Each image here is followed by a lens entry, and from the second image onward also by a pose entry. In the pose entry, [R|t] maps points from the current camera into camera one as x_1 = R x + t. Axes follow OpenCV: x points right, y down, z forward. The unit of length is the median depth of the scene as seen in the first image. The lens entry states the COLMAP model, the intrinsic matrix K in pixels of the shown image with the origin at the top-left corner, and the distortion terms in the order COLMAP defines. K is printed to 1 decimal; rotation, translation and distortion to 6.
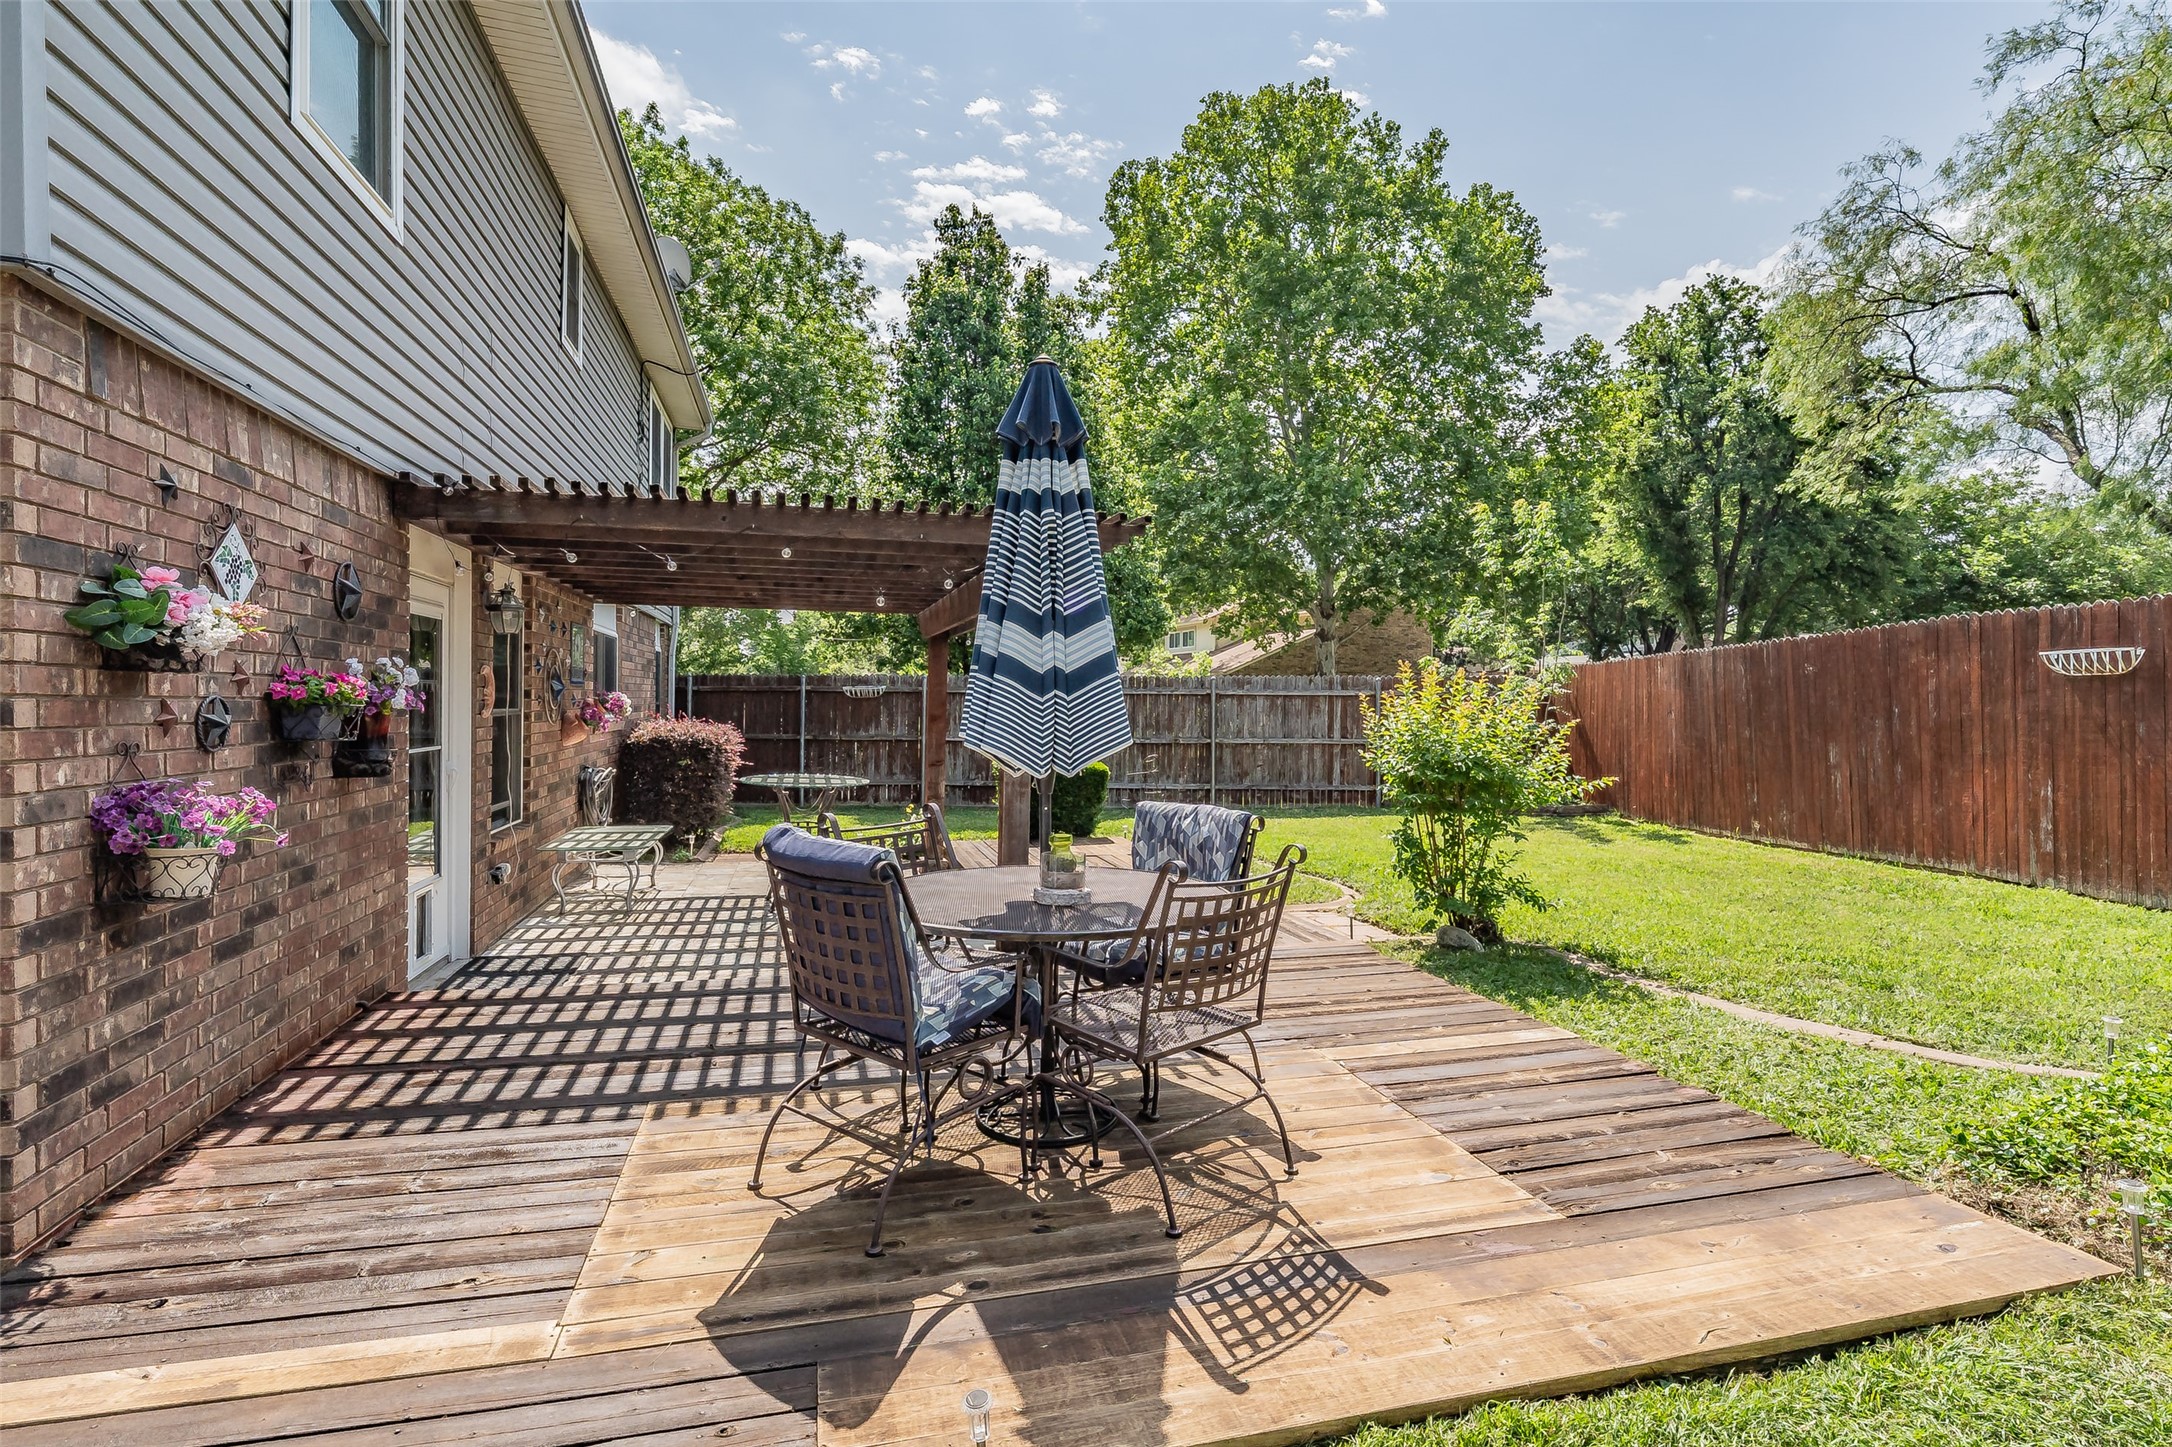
lens RADIAL K [[1017.2, 0, 1083.4], [0, 1017.2, 708.3], [0, 0, 1]] dist [0.016375, 0.000484]
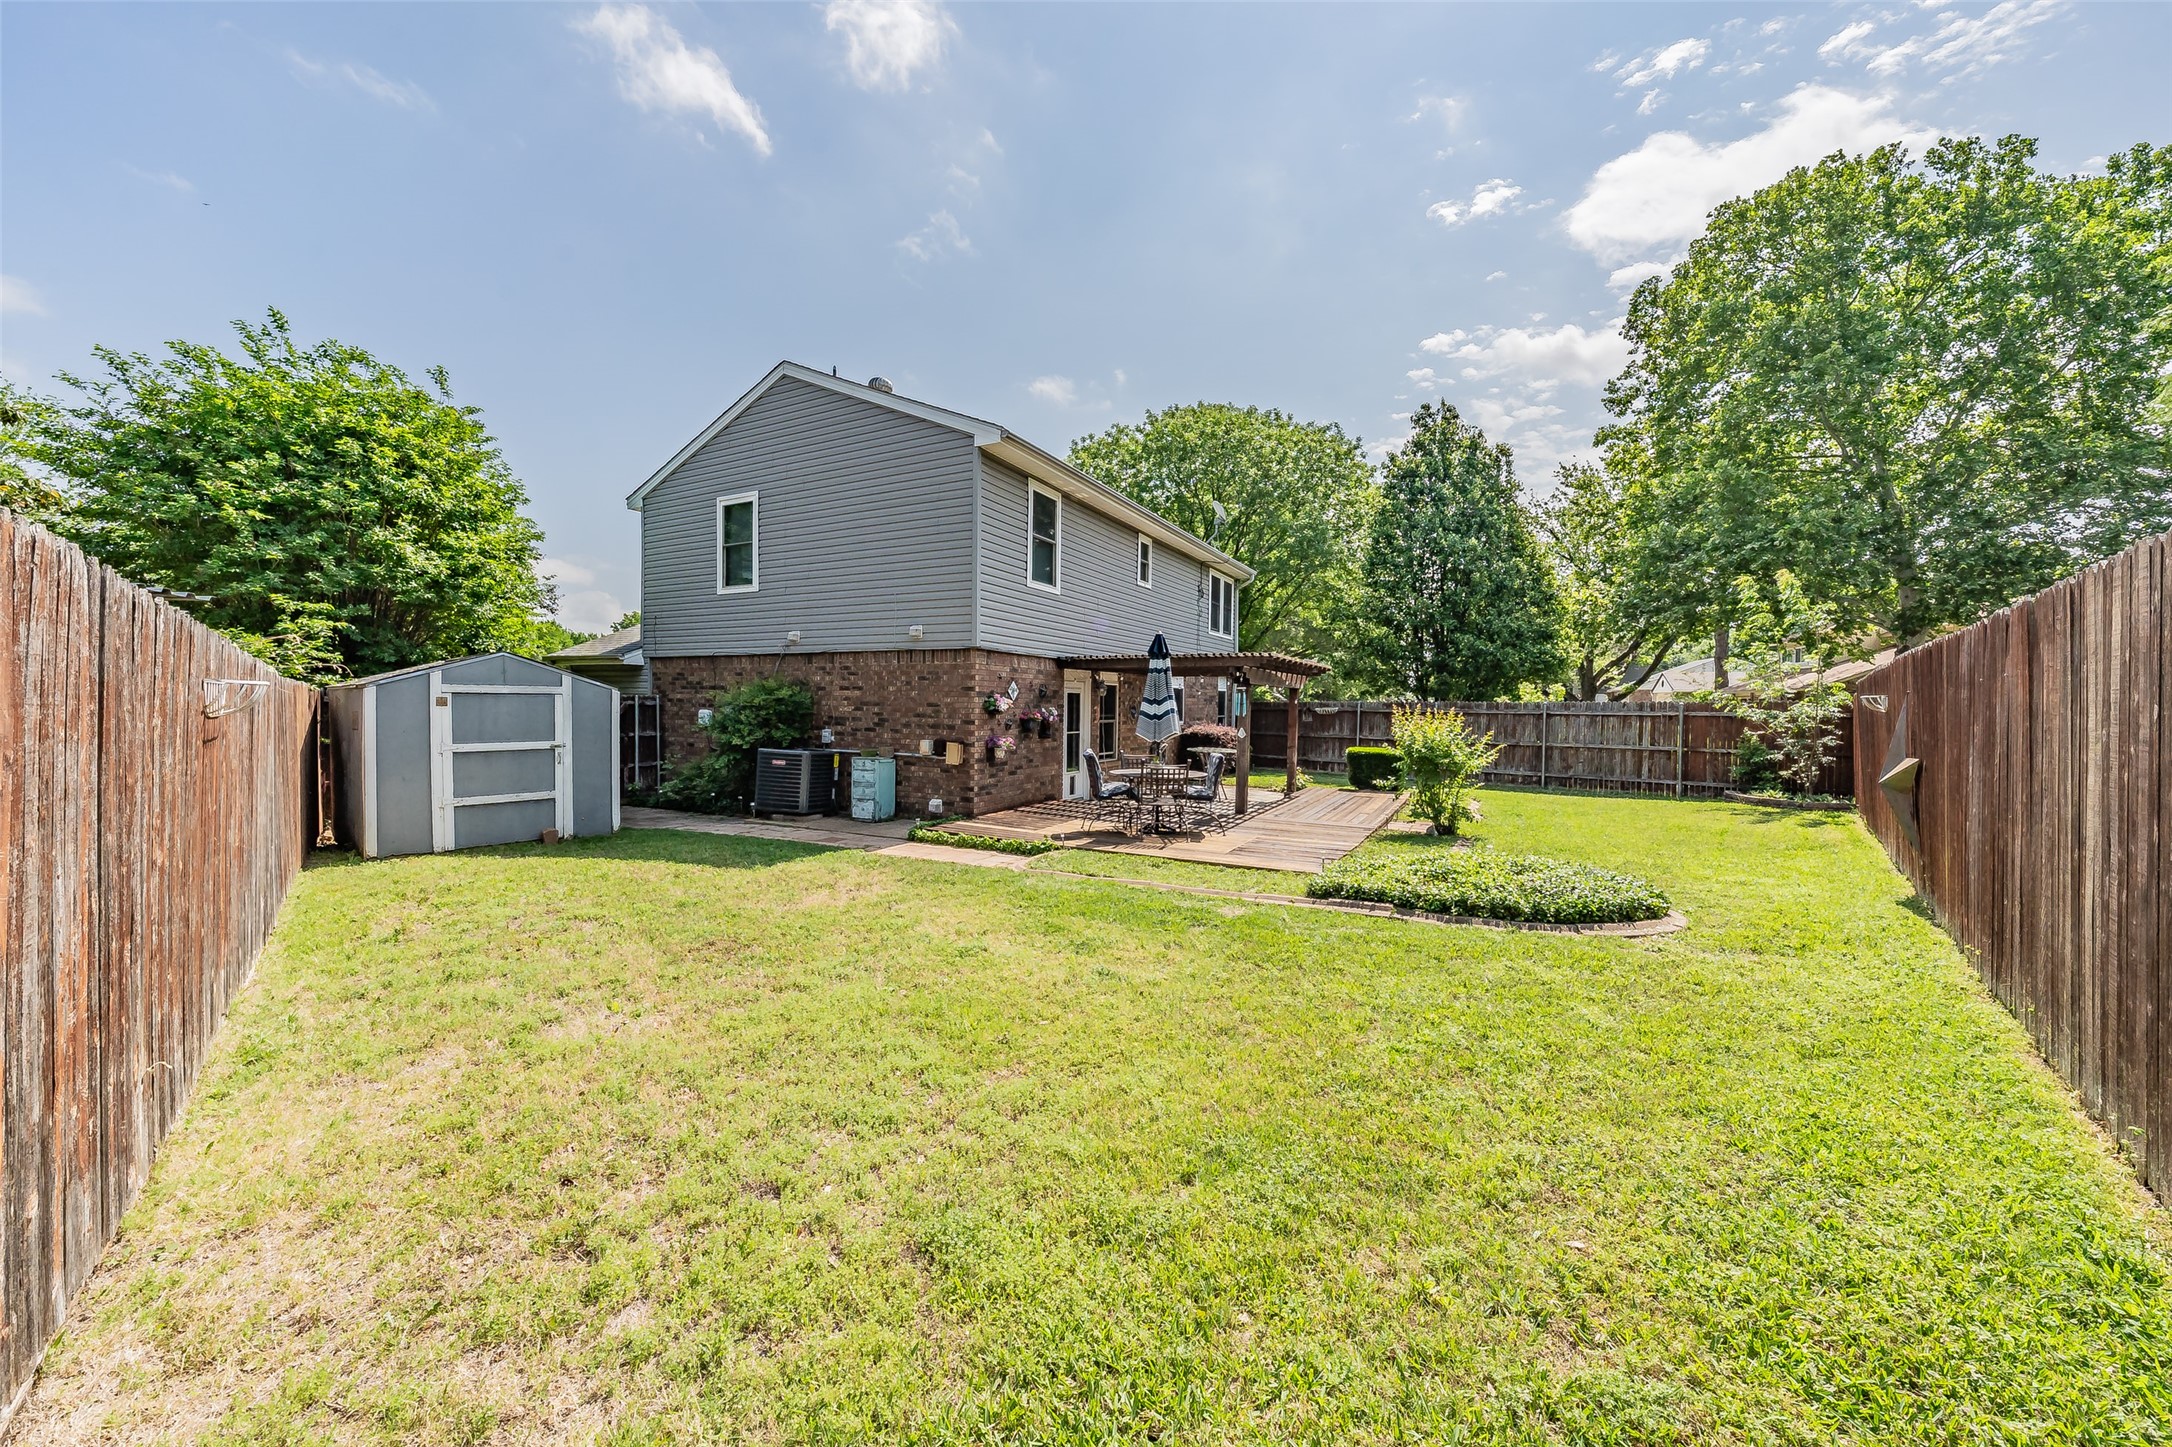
lens RADIAL K [[775.0, 0, 1088.0], [0, 775.0, 710.5], [0, 0, 1]] dist [0.000157, 0.000018]
pose [[0.722386, 0.007574, -0.691449, 1.606803], [-0.010243, 0.999948, 0.000252, -0.045998], [0.691415, 0.006901, 0.722425, -1.129299]]
